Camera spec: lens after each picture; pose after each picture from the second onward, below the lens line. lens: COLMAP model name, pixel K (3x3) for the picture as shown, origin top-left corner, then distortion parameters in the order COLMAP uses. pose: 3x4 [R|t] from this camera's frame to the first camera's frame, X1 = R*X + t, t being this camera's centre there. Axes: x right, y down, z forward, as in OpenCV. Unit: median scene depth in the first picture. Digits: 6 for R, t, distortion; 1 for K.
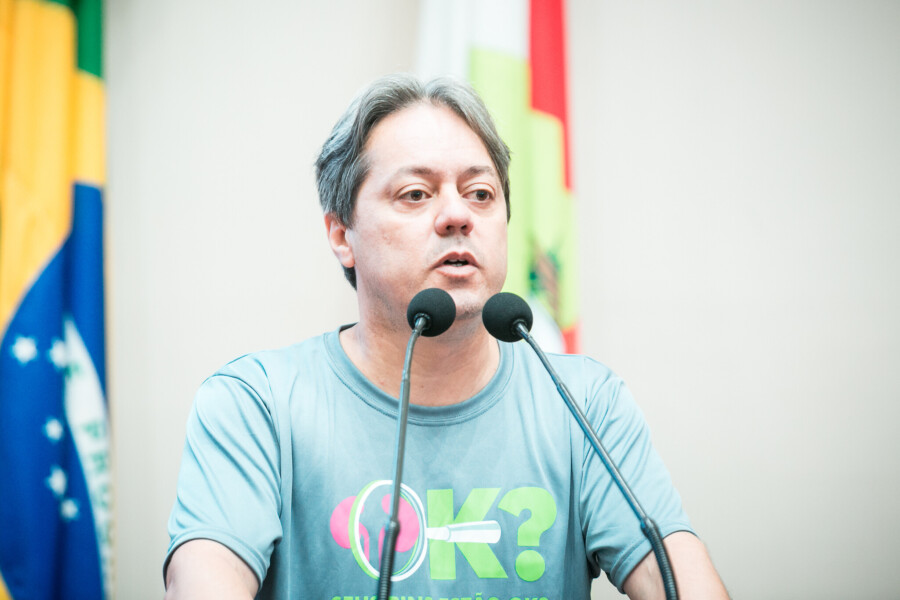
lens RADIAL K [[5188.9, 0, 449.6], [0, 5188.9, 300.7], [0, 0, 1]] dist [-1.295804, 0.000000]
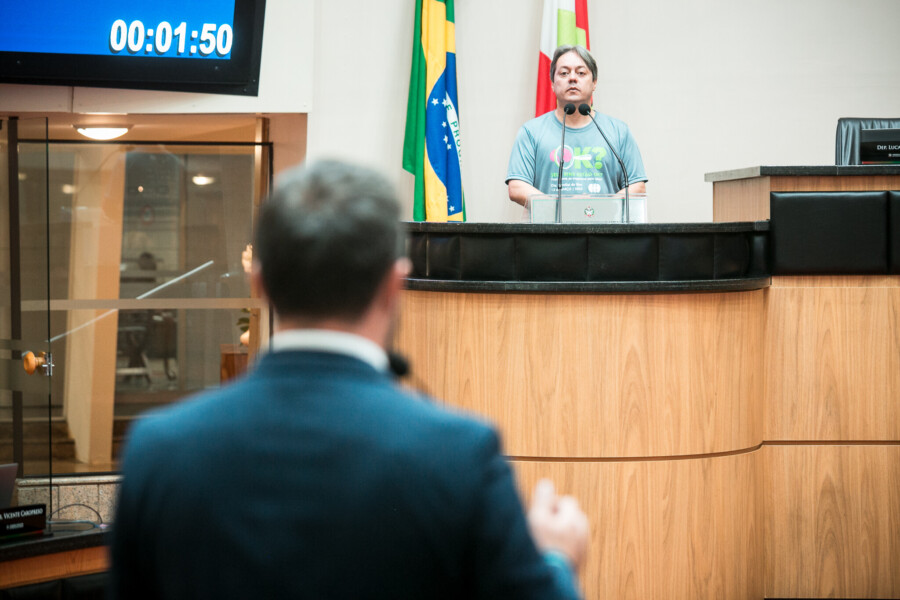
lens RADIAL K [[3112.0, 0, 450.2], [0, 3112.0, 299.7], [0, 0, 1]] dist [-0.692690, 0.000000]
pose [[0.999901, 0.002082, 0.013894, -0.129424], [-0.003455, 0.995028, 0.099532, -0.085230], [-0.013618, -0.099571, 0.994937, -1.435321]]
